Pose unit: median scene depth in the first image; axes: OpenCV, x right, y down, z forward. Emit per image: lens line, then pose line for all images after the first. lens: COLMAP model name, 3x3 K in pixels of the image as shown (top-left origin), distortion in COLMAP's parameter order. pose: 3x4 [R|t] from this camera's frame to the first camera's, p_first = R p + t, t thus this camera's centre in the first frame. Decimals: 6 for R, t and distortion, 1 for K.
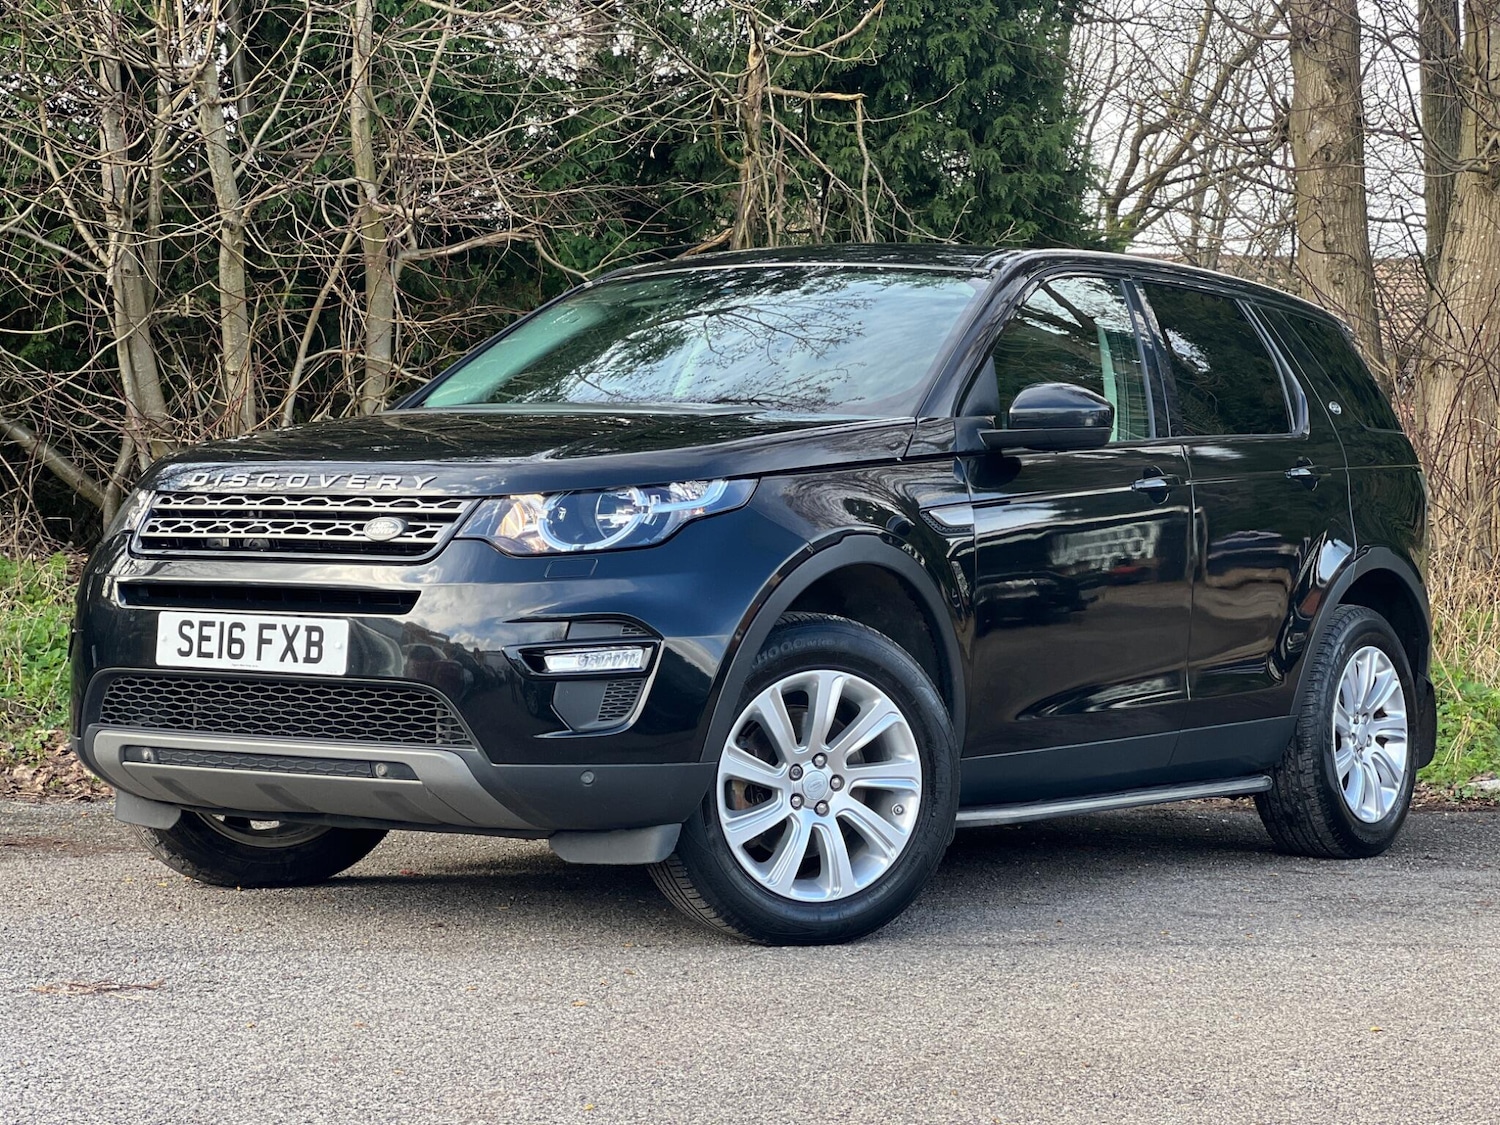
lens RADIAL K [[3336.7, 0, 752.2], [0, 3336.7, 506.1], [0, 0, 1]] dist [0.218895, 0.000000]
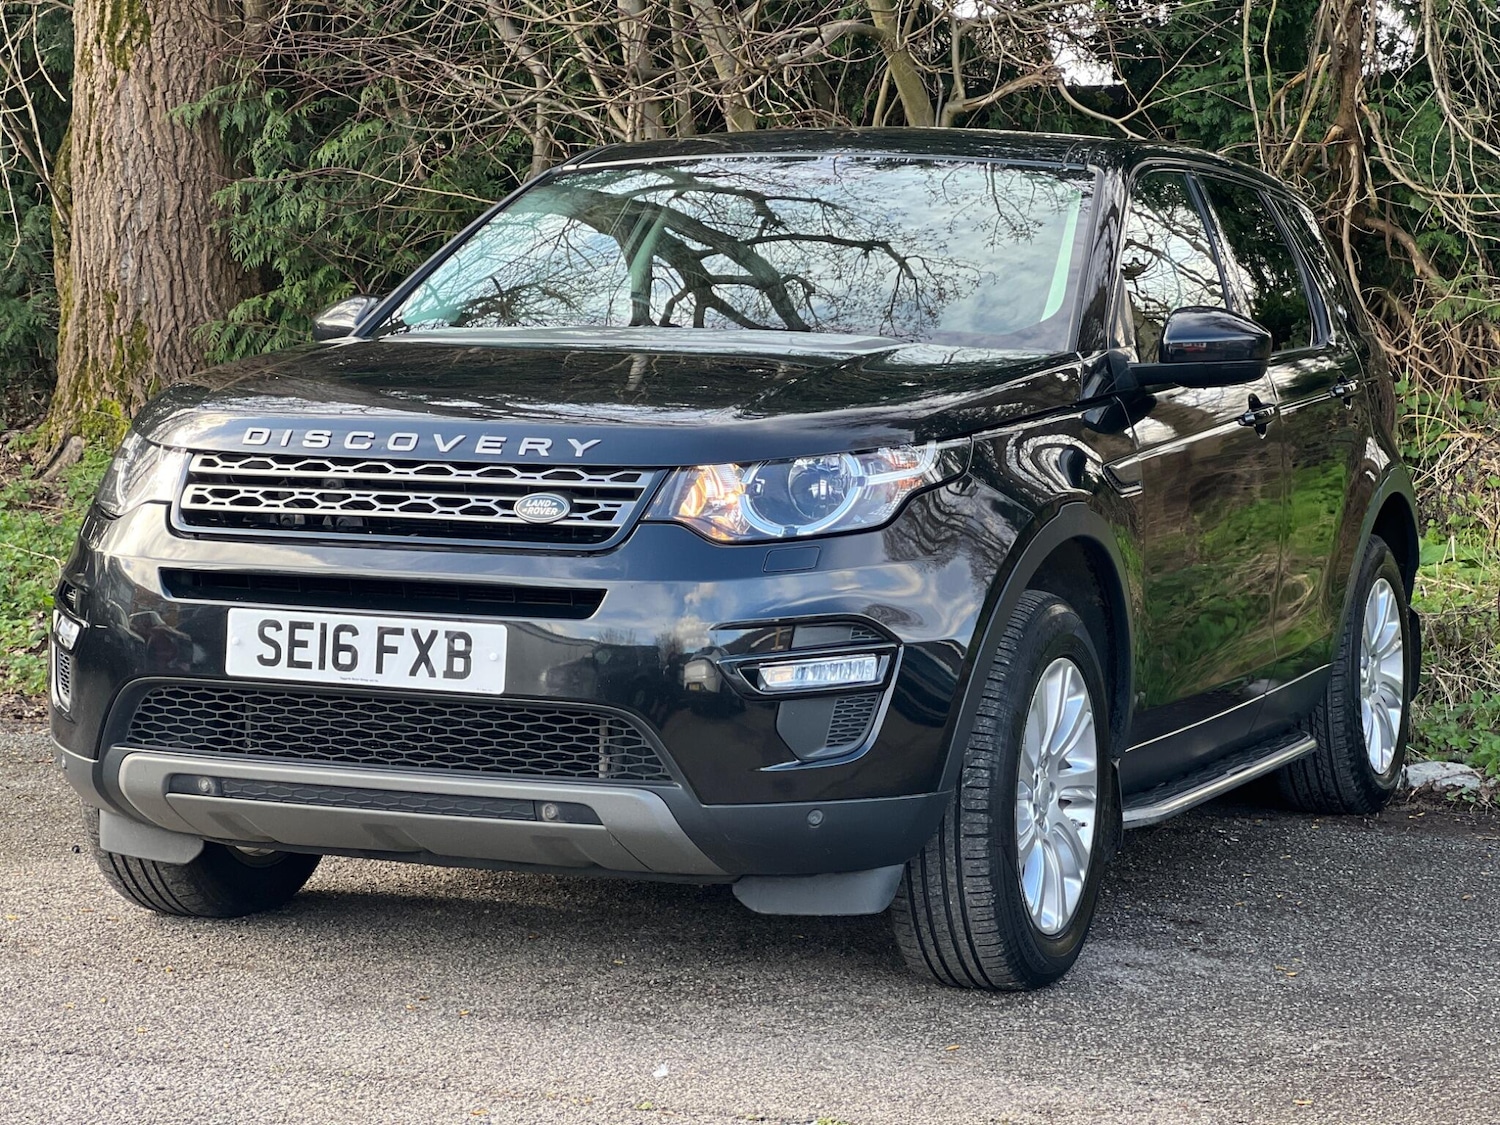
lens RADIAL K [[3336.7, 0, 740.4], [0, 3336.7, 546.9], [0, 0, 1]] dist [0.218895, 0.000000]
pose [[0.980519, -0.011050, 0.196113, -0.210109], [-0.003010, 0.997454, 0.071253, -0.038908], [-0.196401, -0.070455, 0.977989, 0.204130]]
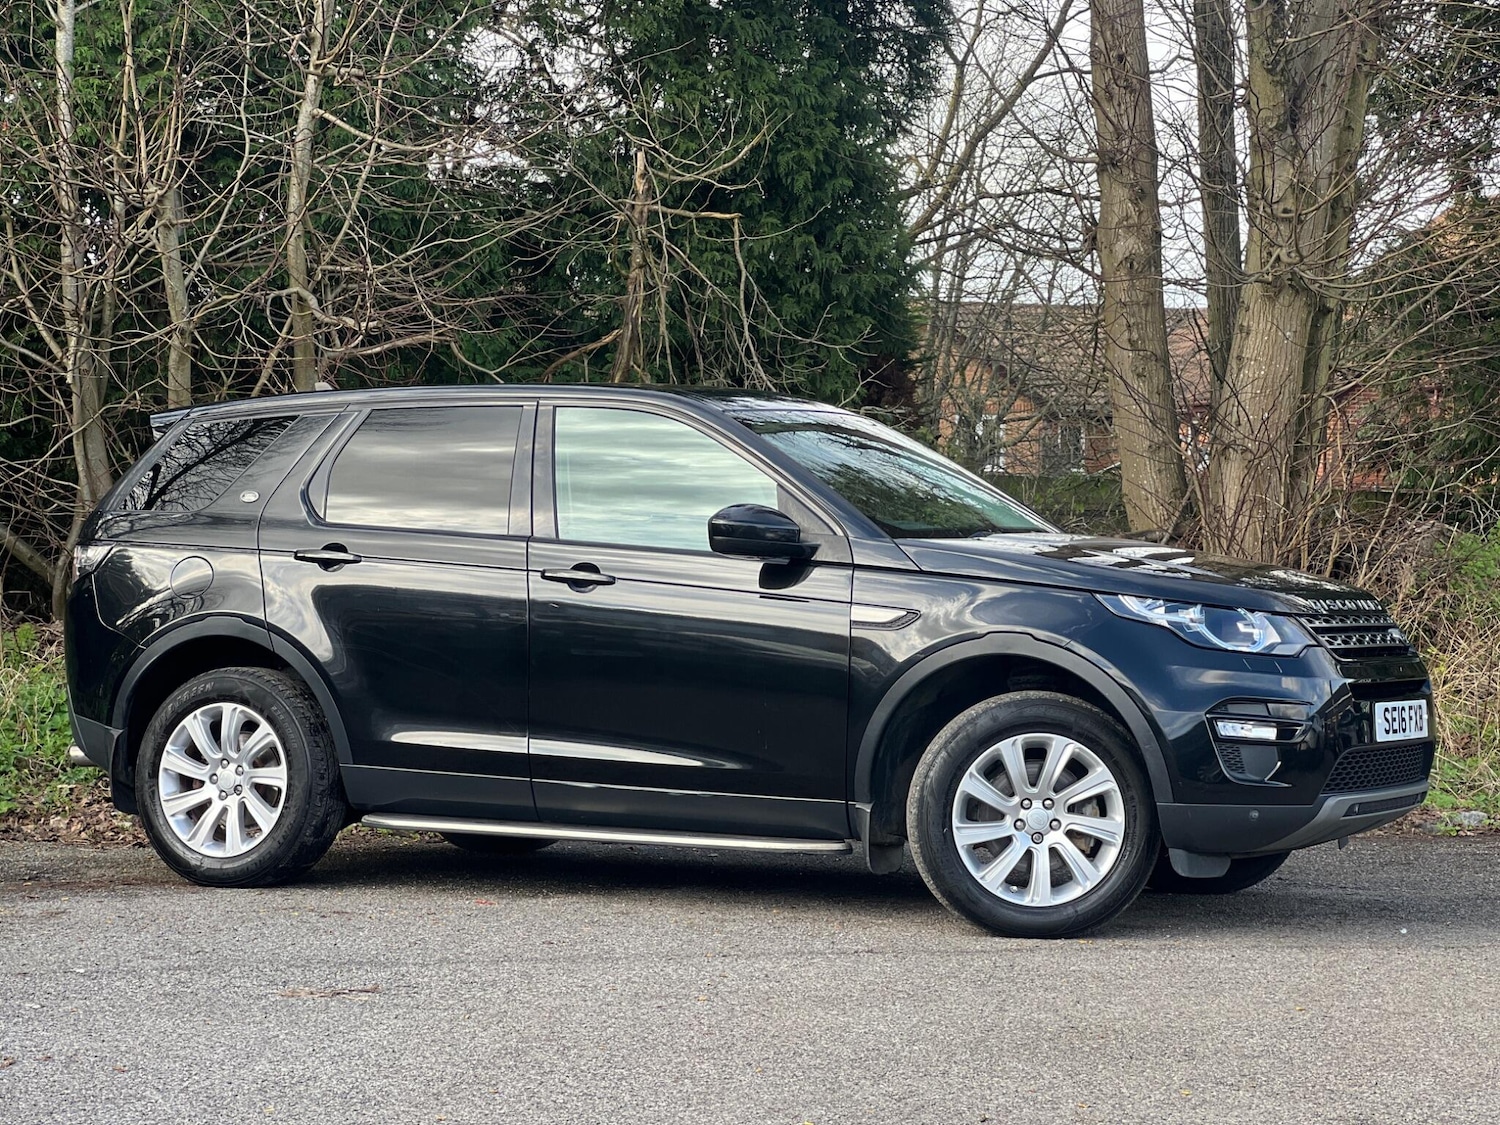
lens RADIAL K [[3336.7, 0, 758.8], [0, 3336.7, 494.9], [0, 0, 1]] dist [0.218895, 0.000000]
pose [[0.995948, -0.003061, 0.089878, -0.130392], [0.004166, 0.999918, -0.012106, -0.028683], [-0.089833, 0.012431, 0.995879, -0.272211]]
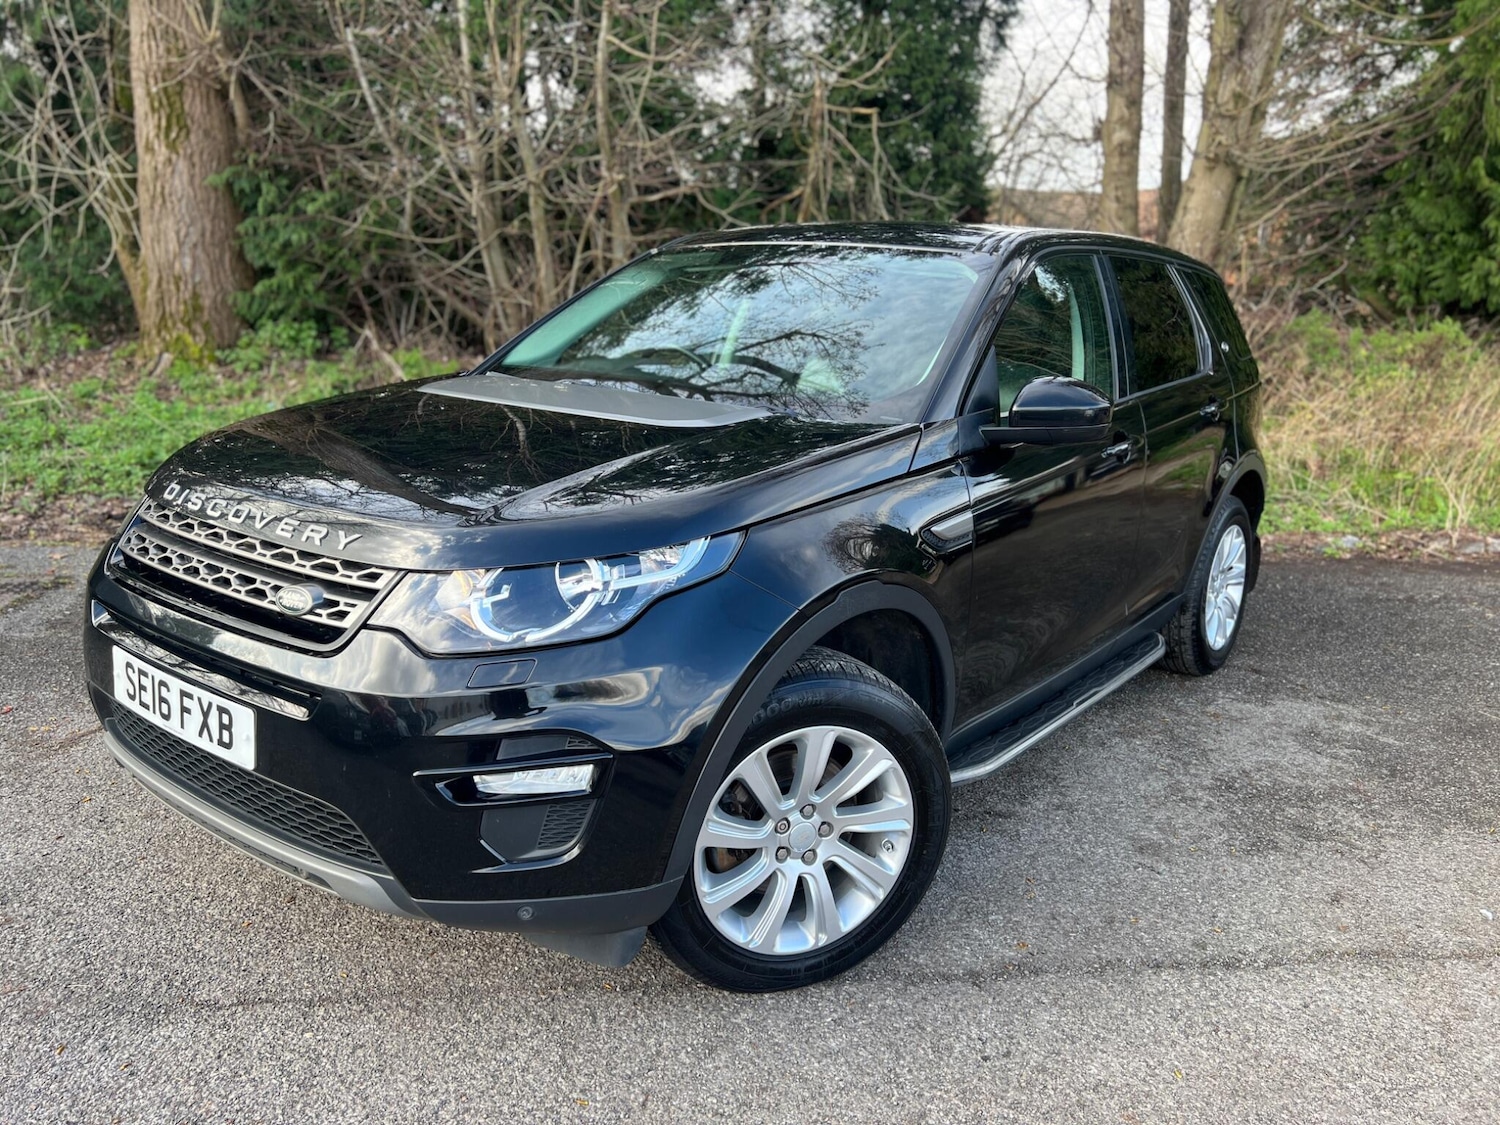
lens RADIAL K [[1130.7, 0, 750.6], [0, 1130.7, 566.0], [0, 0, 1]] dist [0.047773, -0.051945]
pose [[0.997612, 0.031353, -0.061534, 0.021348], [-0.015241, 0.968990, 0.246629, -0.071151], [0.067358, -0.245103, 0.967154, 0.698502]]
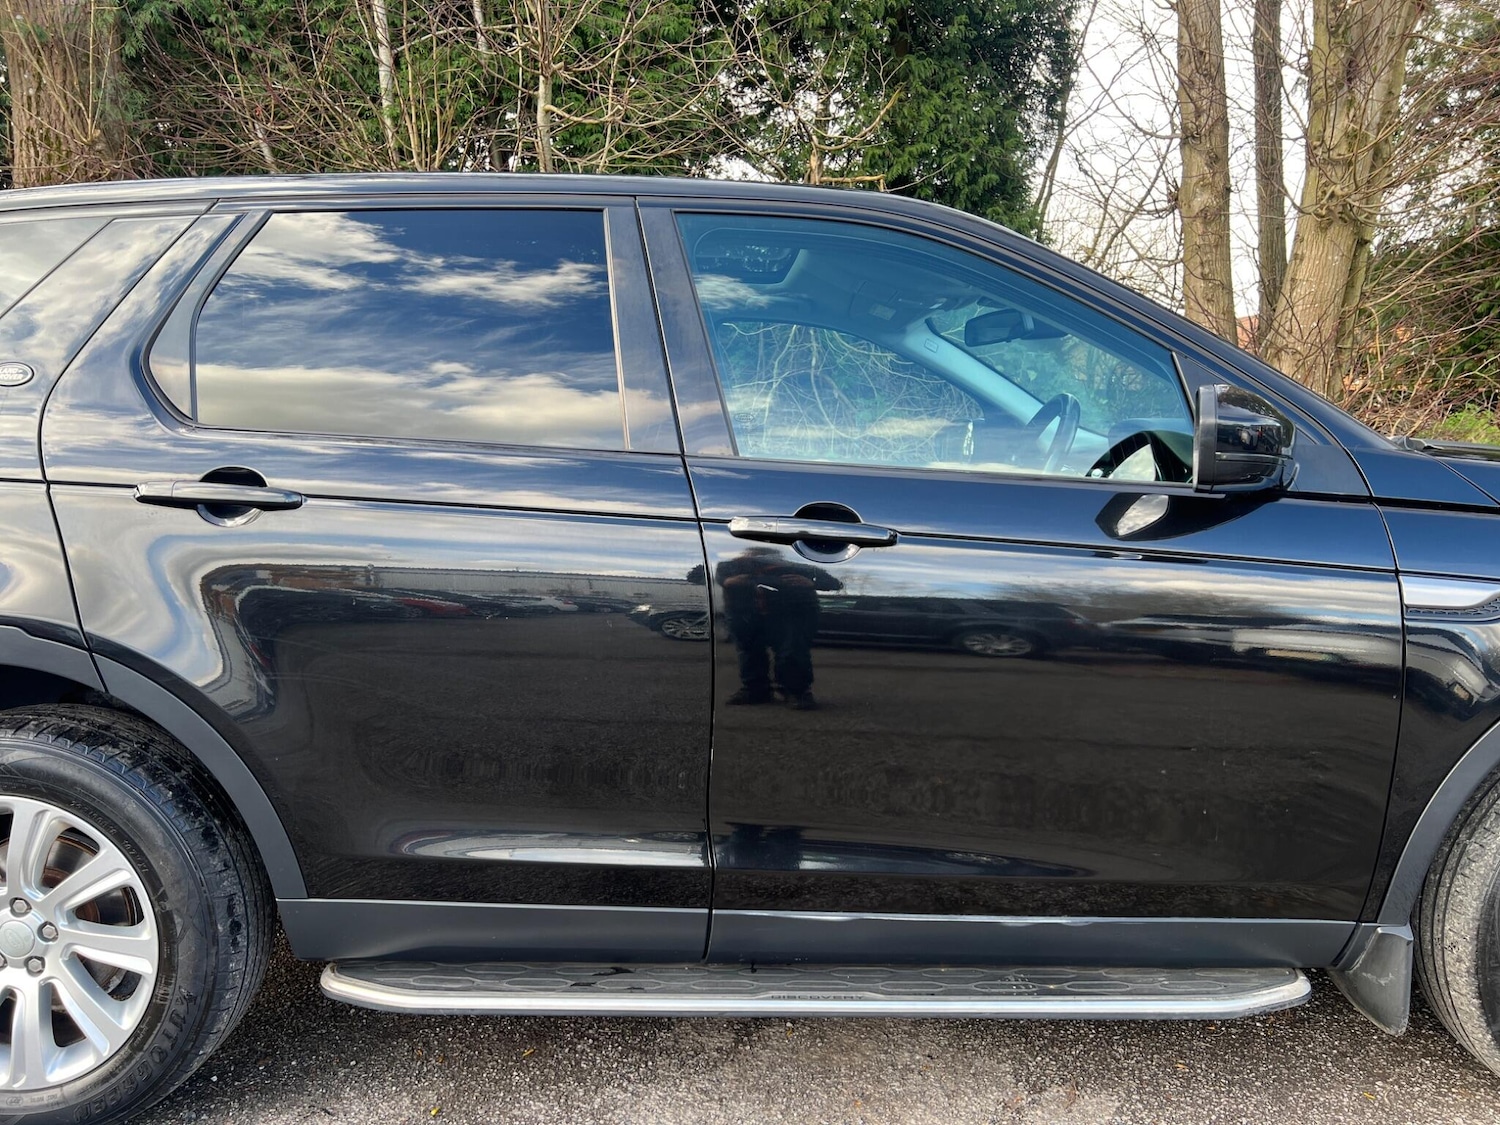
lens RADIAL K [[1130.7, 0, 752.1], [0, 1130.7, 568.9], [0, 0, 1]] dist [0.047773, -0.051945]
pose [[0.987502, -0.006022, -0.157490, 0.109830], [0.025545, 0.992172, 0.122241, -0.030529], [0.155521, -0.124736, 0.979926, 1.001342]]
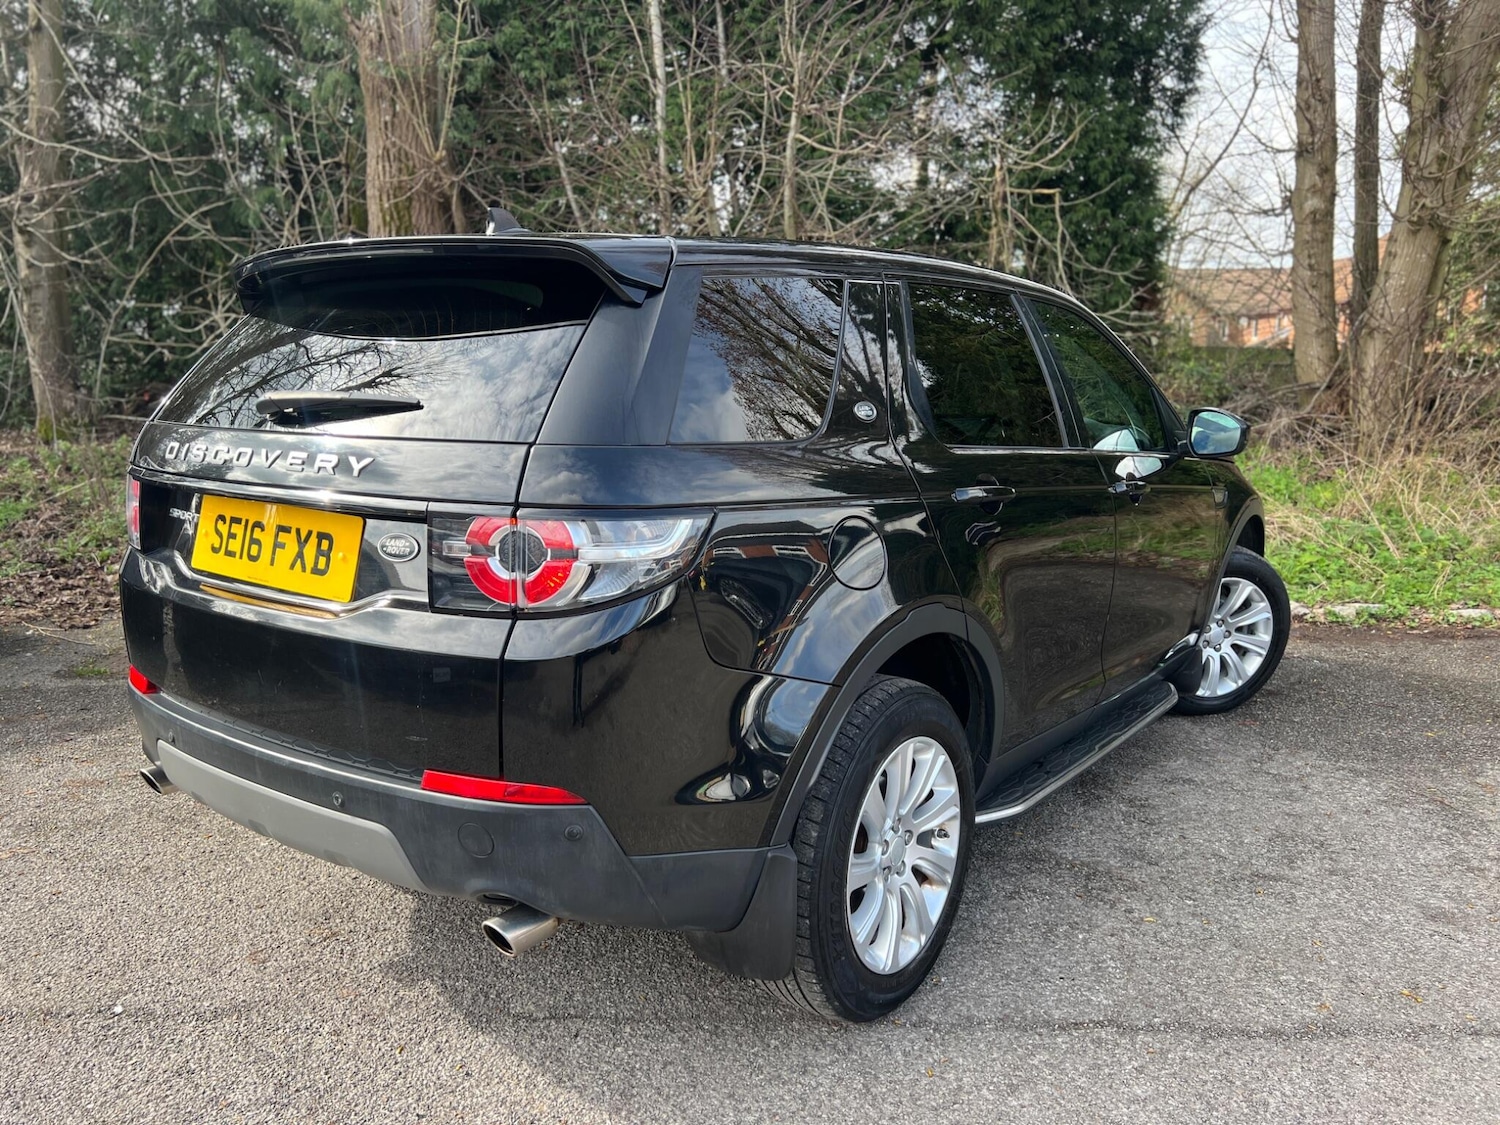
lens RADIAL K [[1130.7, 0, 742.1], [0, 1130.7, 565.5], [0, 0, 1]] dist [0.047773, -0.051945]
pose [[0.979628, 0.022870, -0.199514, -0.017423], [0.012078, 0.984986, 0.172211, -0.060929], [0.200457, -0.171112, 0.964644, 0.676501]]
